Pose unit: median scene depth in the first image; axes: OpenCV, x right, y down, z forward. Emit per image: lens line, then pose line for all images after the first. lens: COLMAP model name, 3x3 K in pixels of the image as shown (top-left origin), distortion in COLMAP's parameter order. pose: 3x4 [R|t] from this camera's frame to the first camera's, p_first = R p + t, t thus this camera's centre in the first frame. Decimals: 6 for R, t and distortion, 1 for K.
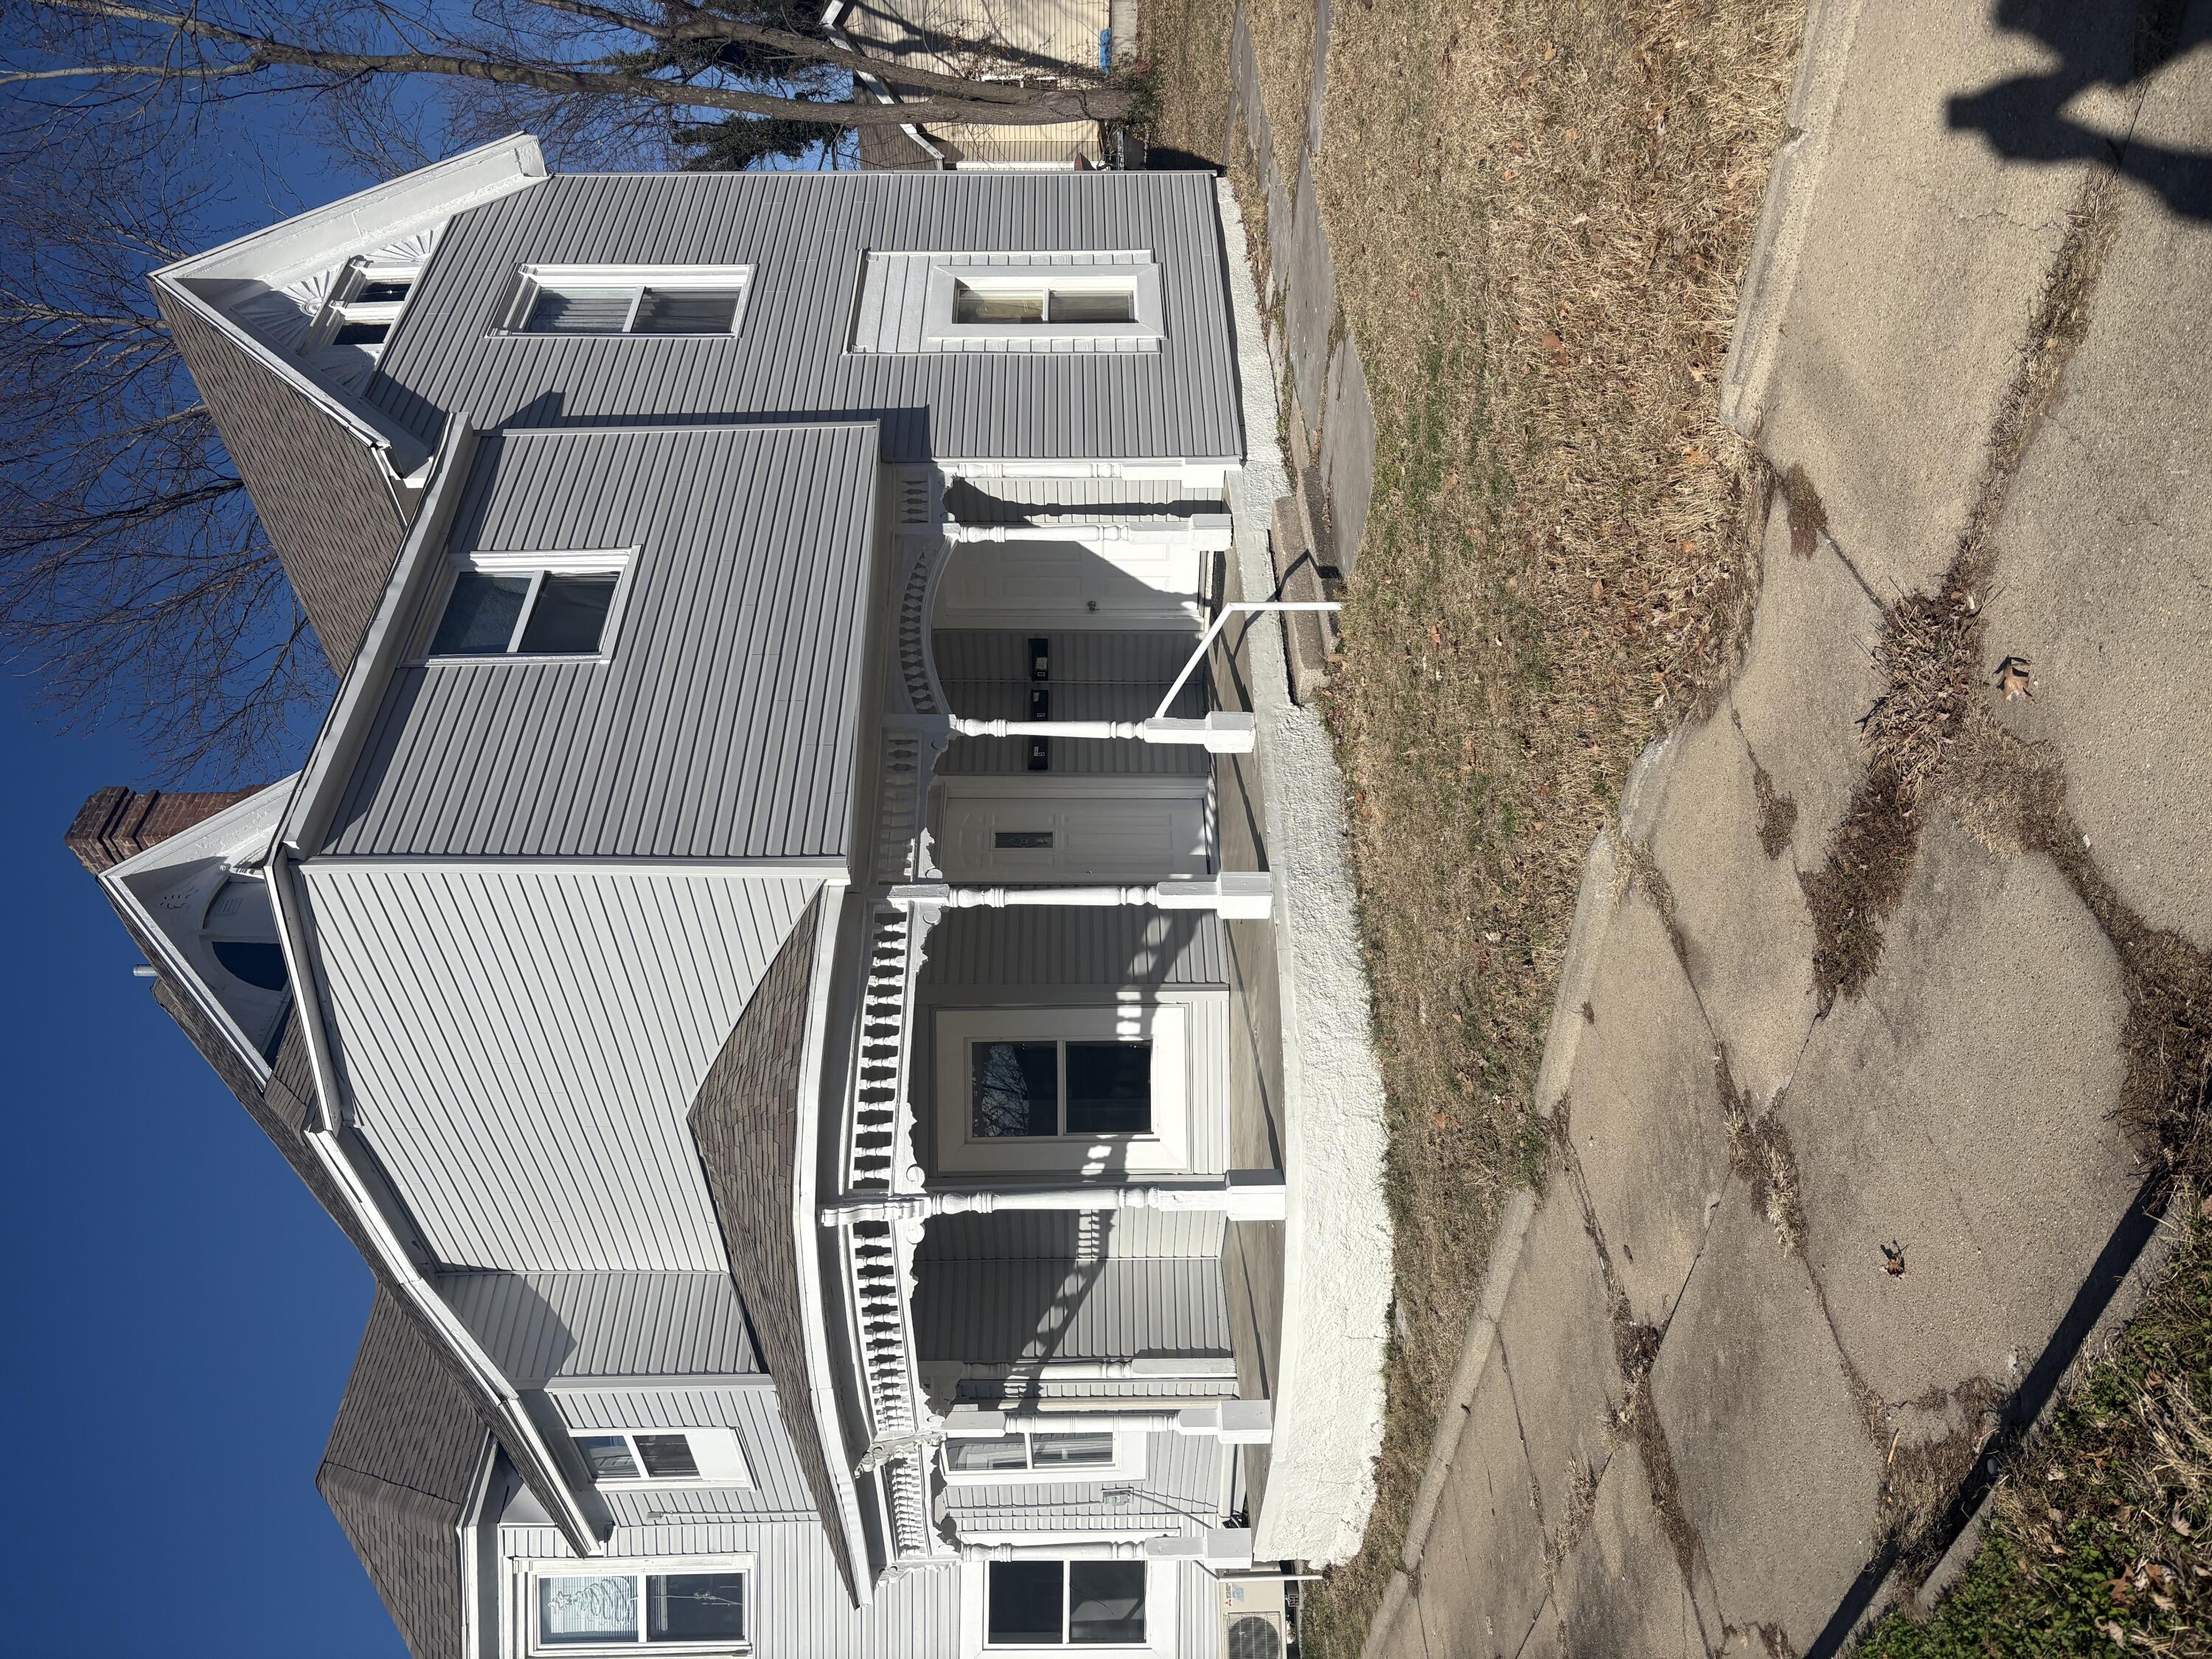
lens RADIAL K [[1649.9, 0, 1106.0], [0, 1649.9, 829.5], [0, 0, 1]] dist [0.035842, 0.002576]
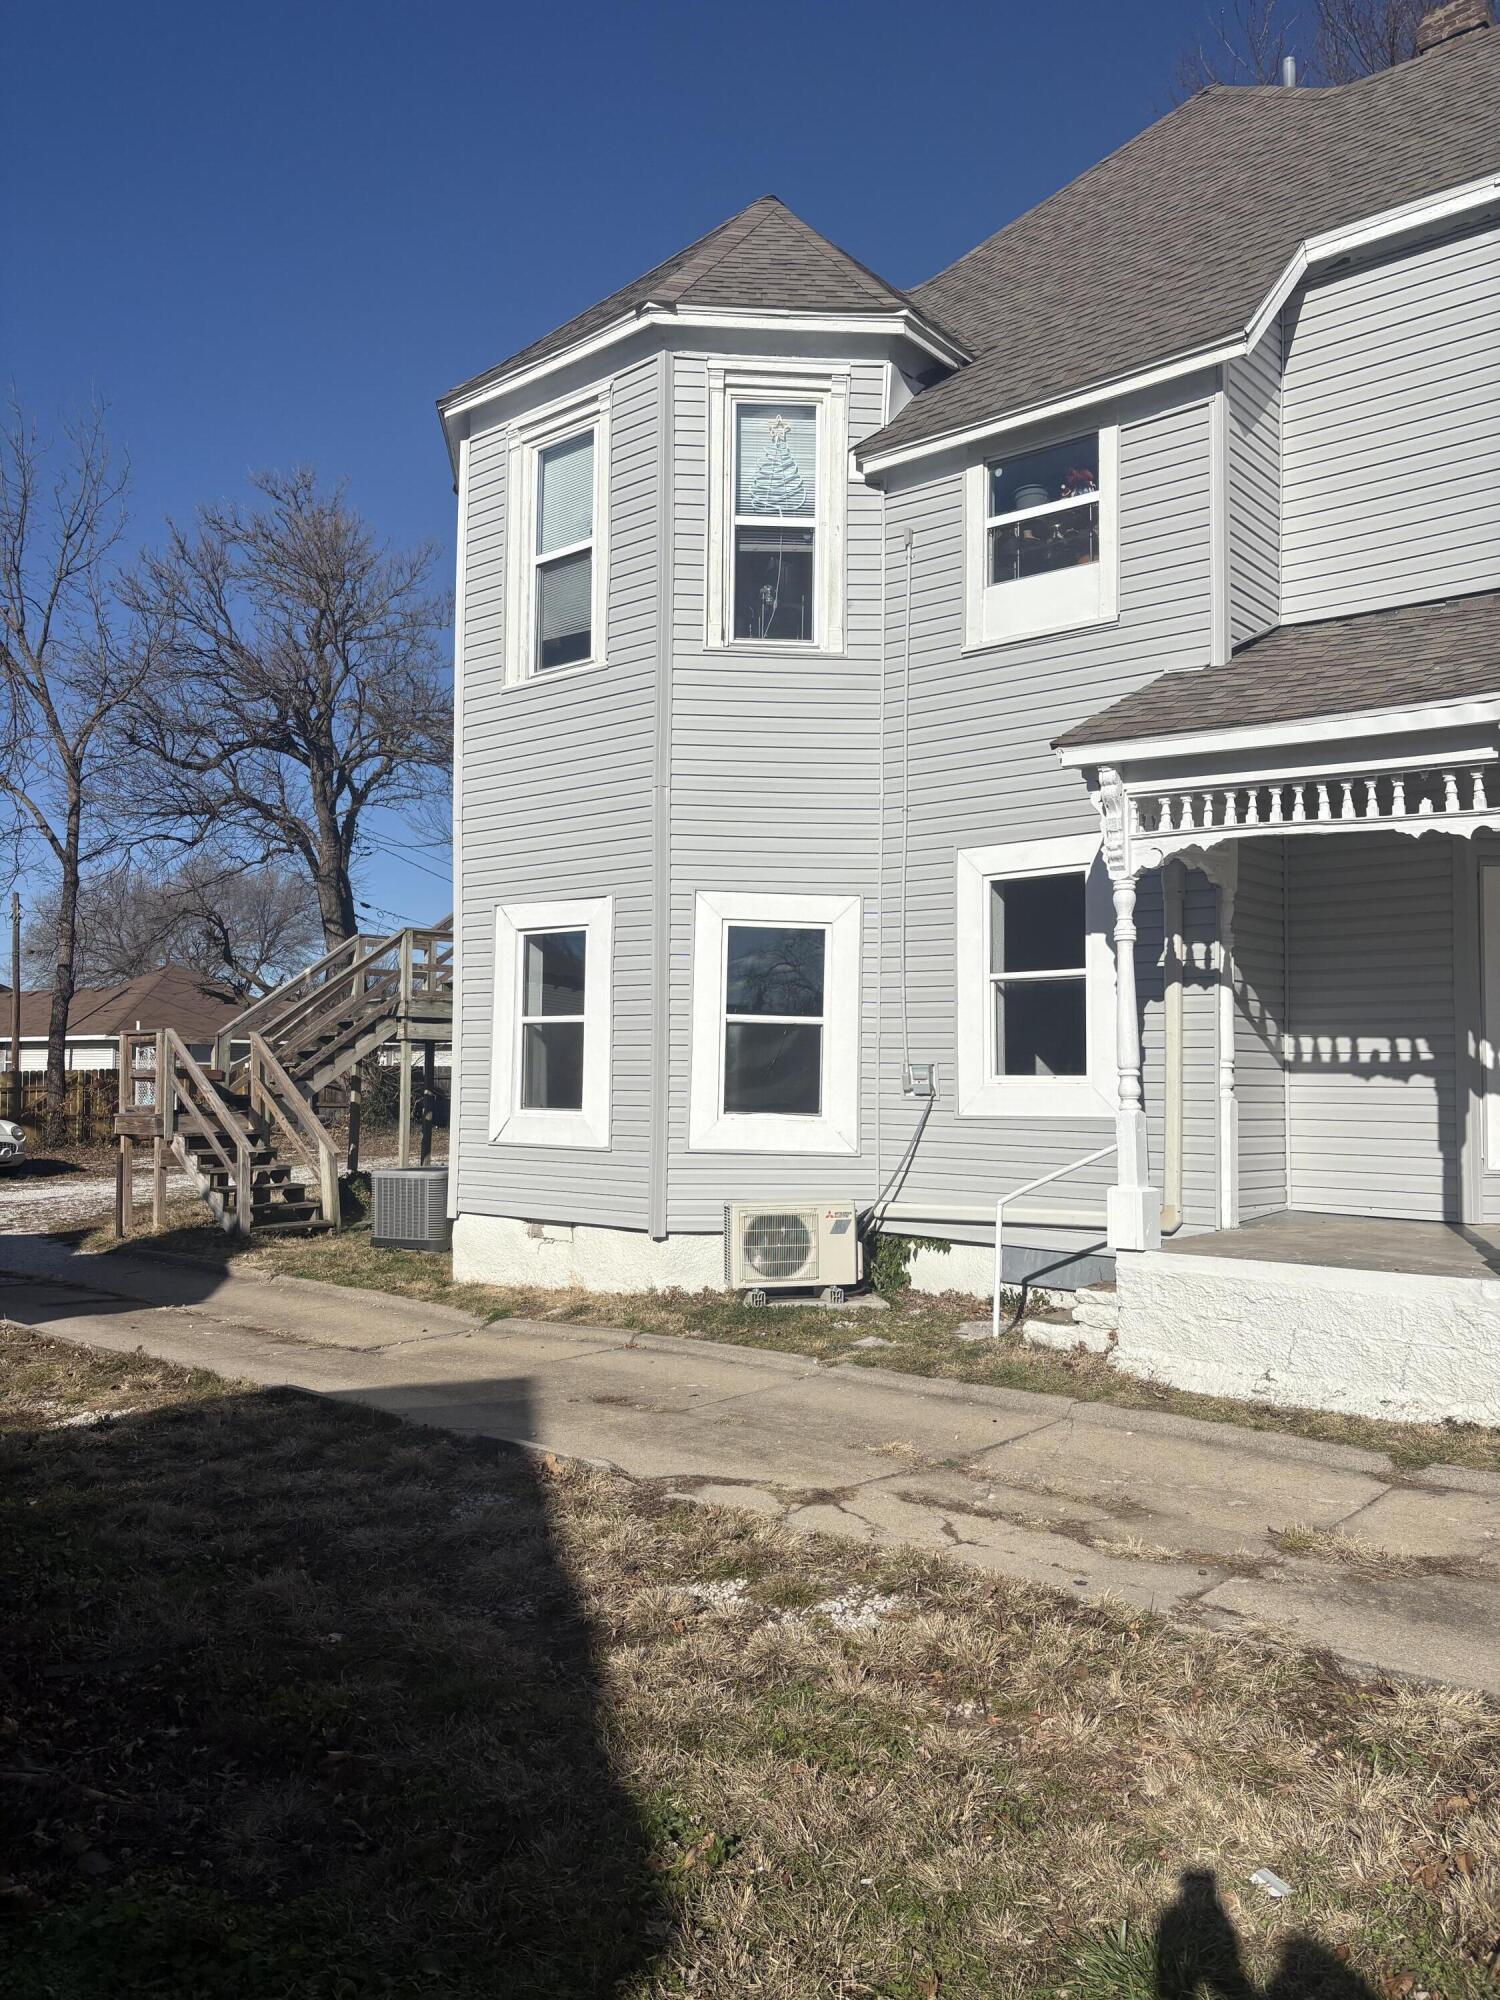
lens RADIAL K [[1491.8, 0, 750.0], [0, 1491.8, 1000.0], [0, 0, 1]] dist [0.035842, 0.002576]
pose [[-0.013715, 0.997405, -0.070674, 0.021386], [-0.992720, -0.022041, -0.118410, 0.617615], [-0.119660, 0.068536, 0.990446, 0.285359]]
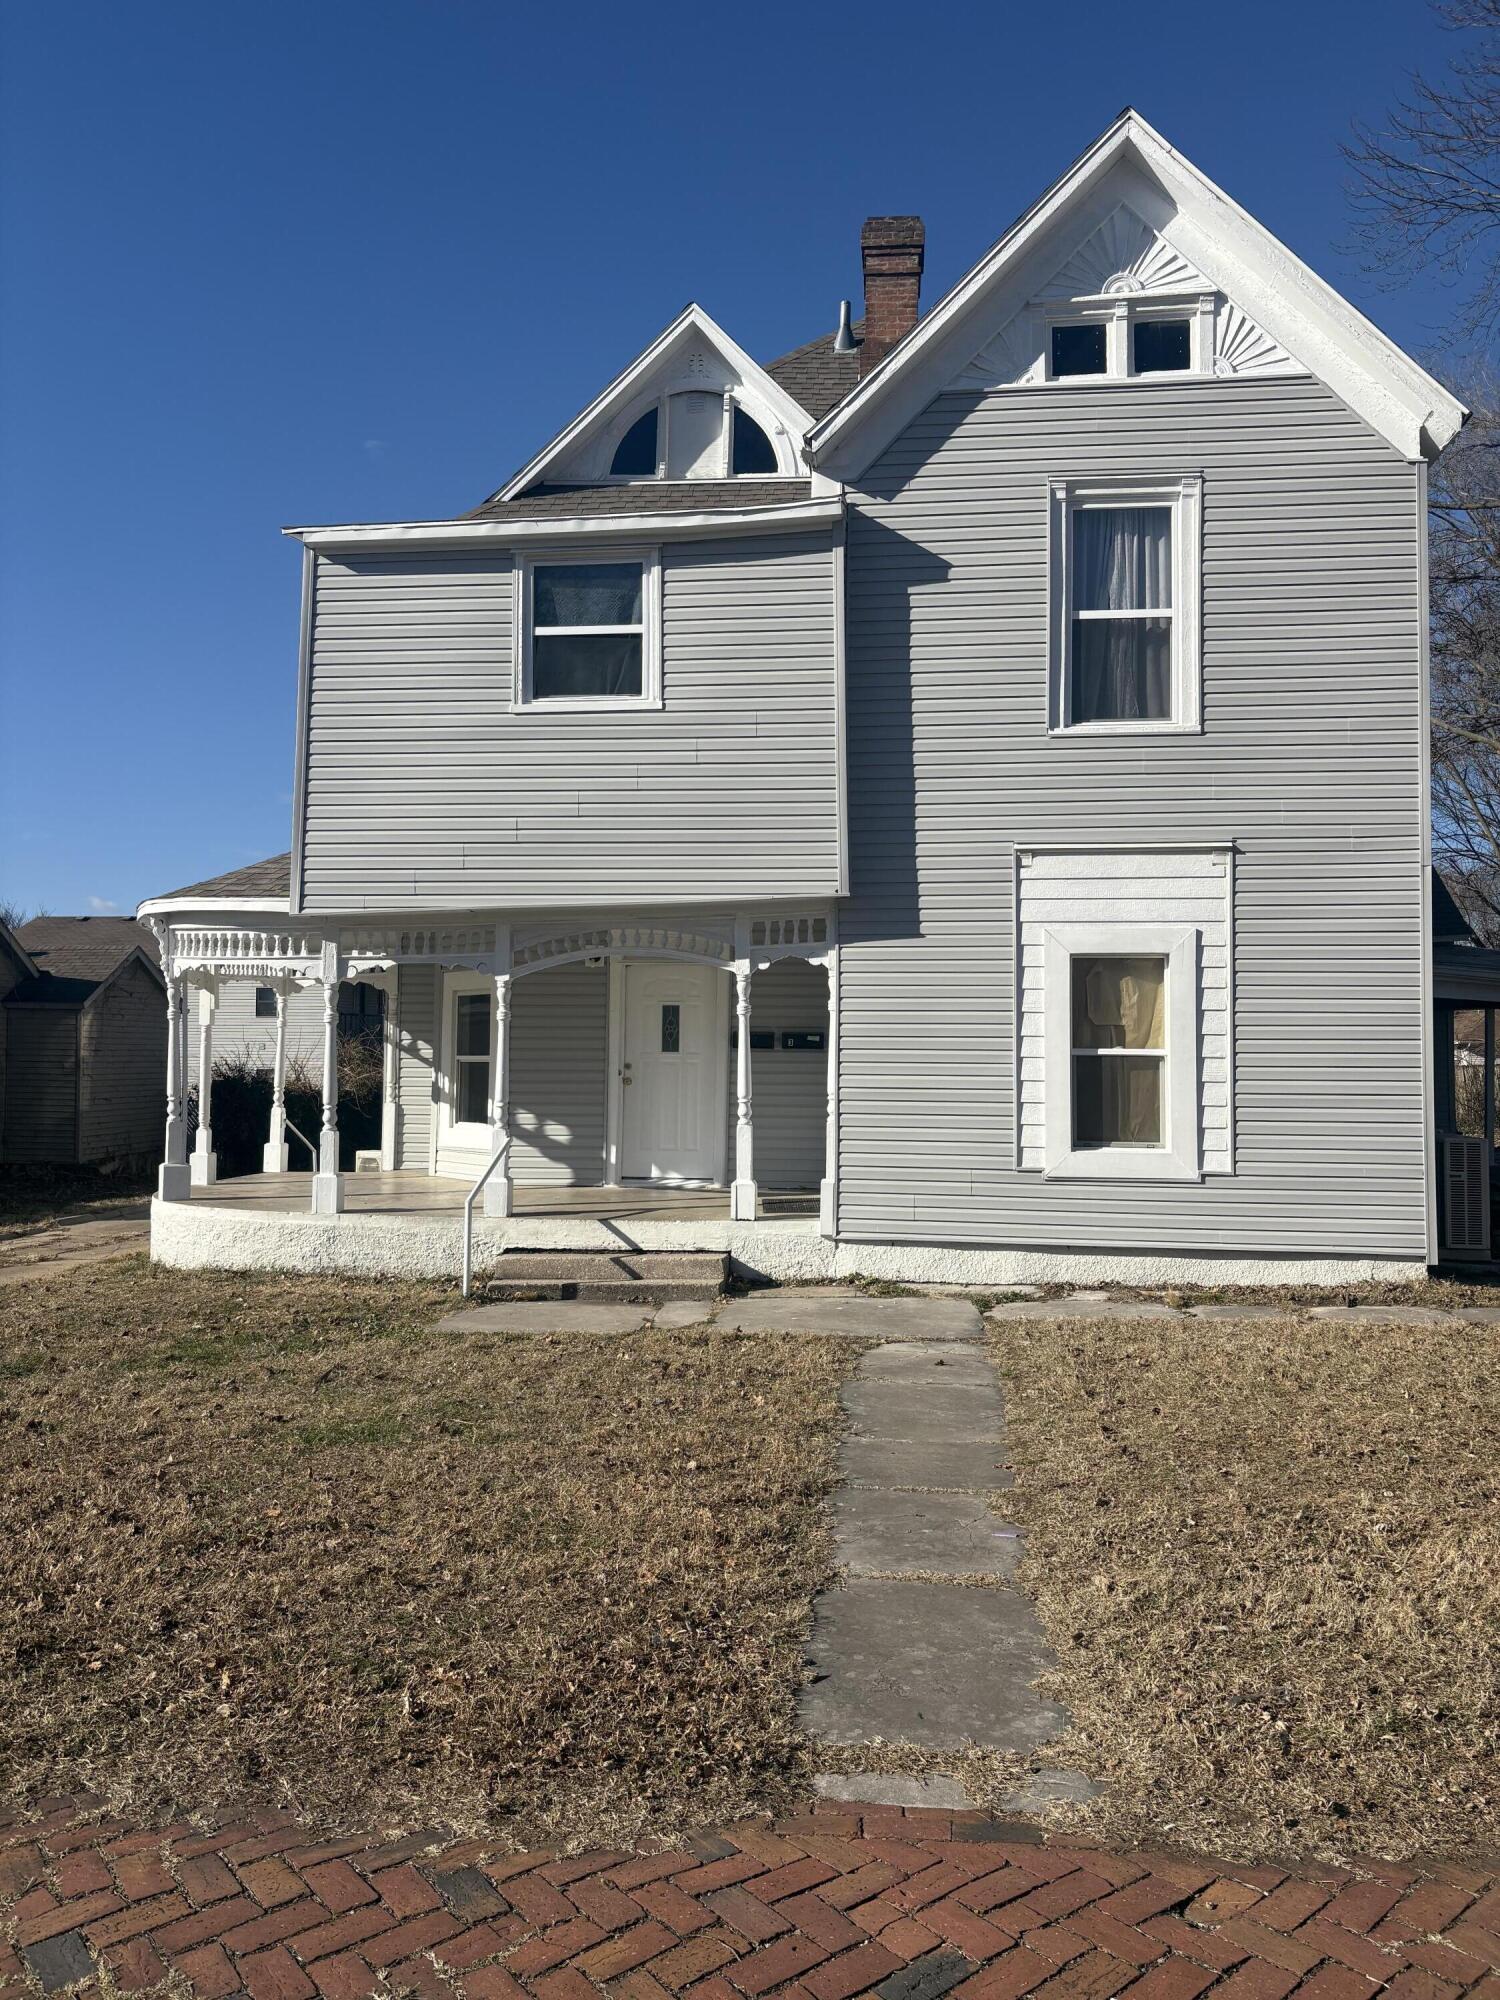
lens RADIAL K [[1491.8, 0, 750.0], [0, 1491.8, 1000.0], [0, 0, 1]] dist [0.035842, 0.002576]
pose [[-0.025284, 0.998706, -0.044122, -0.025258], [-0.660754, 0.016425, 0.750423, -0.881063], [0.750177, 0.048128, 0.659484, 0.315339]]
